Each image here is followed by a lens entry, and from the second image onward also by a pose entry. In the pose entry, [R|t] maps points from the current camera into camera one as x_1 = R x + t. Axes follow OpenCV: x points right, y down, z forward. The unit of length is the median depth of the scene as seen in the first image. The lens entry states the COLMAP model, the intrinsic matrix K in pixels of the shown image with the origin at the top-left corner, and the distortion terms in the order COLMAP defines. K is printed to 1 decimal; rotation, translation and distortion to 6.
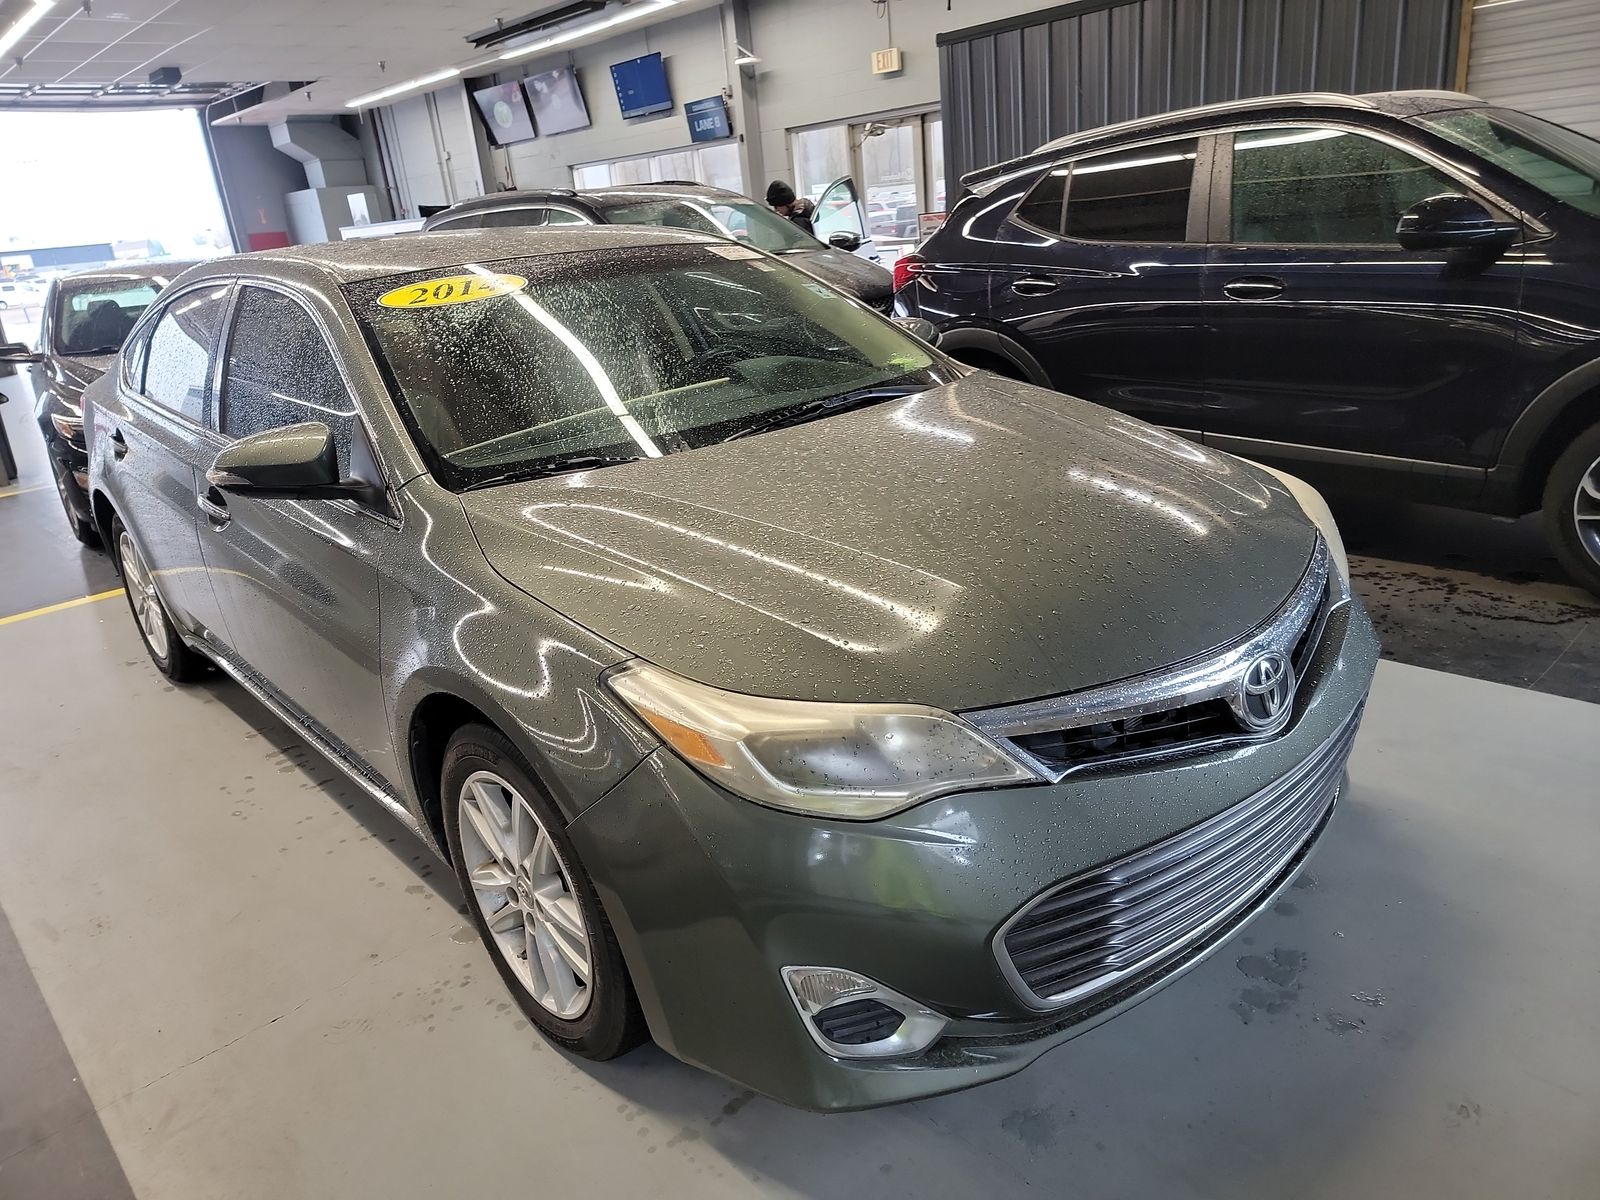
lens RADIAL K [[1113.4, 0, 802.6], [0, 1113.4, 598.1], [0, 0, 1]] dist [0.033257, -0.038913]
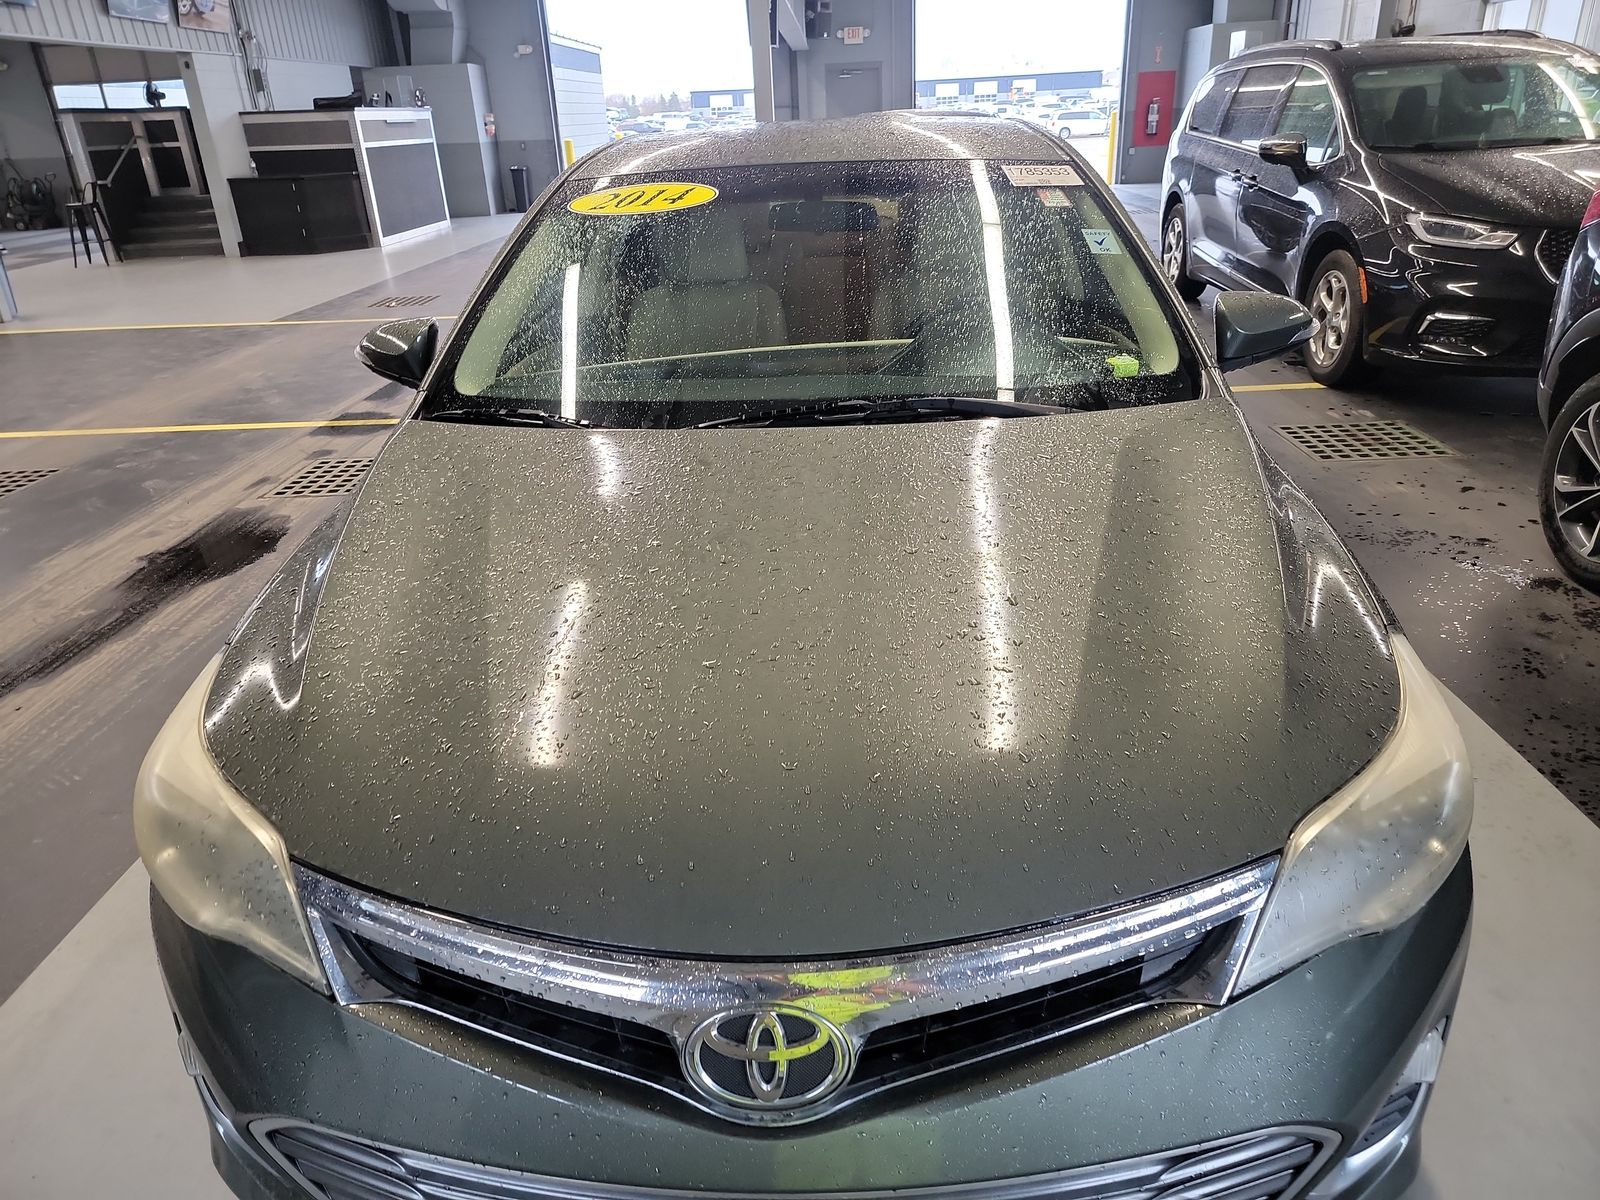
lens RADIAL K [[1113.4, 0, 797.8], [0, 1113.4, 604.2], [0, 0, 1]] dist [0.033257, -0.038913]
pose [[0.712454, 0.326401, -0.621185, 0.486009], [-0.240673, 0.945200, 0.220621, -0.194291], [0.659156, -0.007680, 0.751967, 0.371869]]
